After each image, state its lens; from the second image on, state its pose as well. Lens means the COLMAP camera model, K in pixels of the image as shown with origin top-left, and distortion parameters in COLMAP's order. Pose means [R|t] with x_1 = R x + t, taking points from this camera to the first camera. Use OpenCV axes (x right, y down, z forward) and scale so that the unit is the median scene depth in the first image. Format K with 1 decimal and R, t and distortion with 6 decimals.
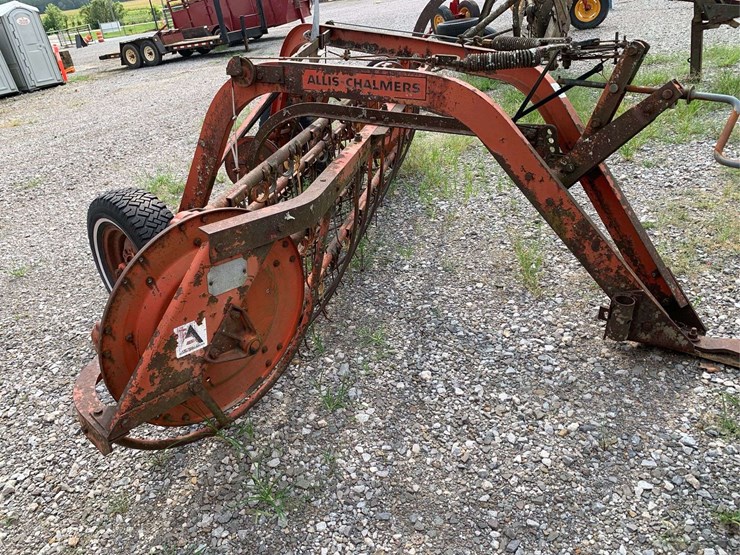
lens RADIAL K [[572.0, 0, 364.5], [0, 572.0, 271.0], [0, 0, 1]] dist [0.010626, -0.003417]
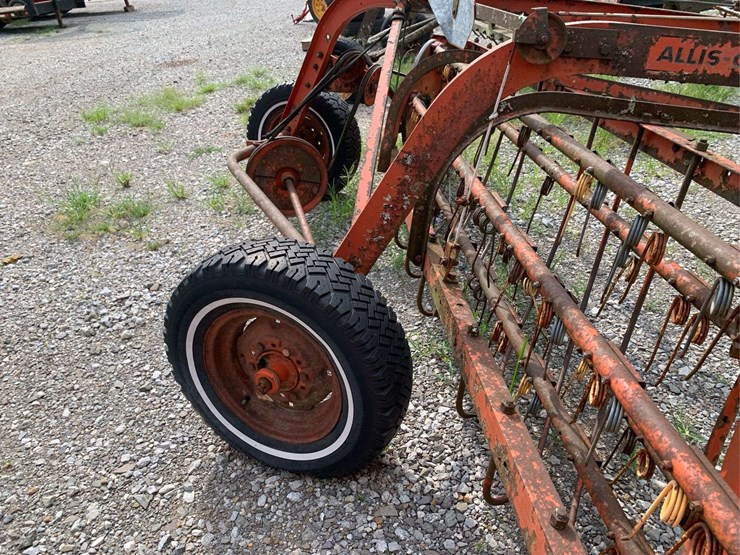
lens RADIAL K [[544.2, 0, 370.3], [0, 544.2, 278.7], [0, 0, 1]] dist [0.009808, -0.008084]
pose [[0.936041, -0.107159, 0.335178, -0.661020], [0.091680, 0.993874, 0.061716, -0.172678], [-0.339738, -0.027040, 0.940131, 0.596059]]
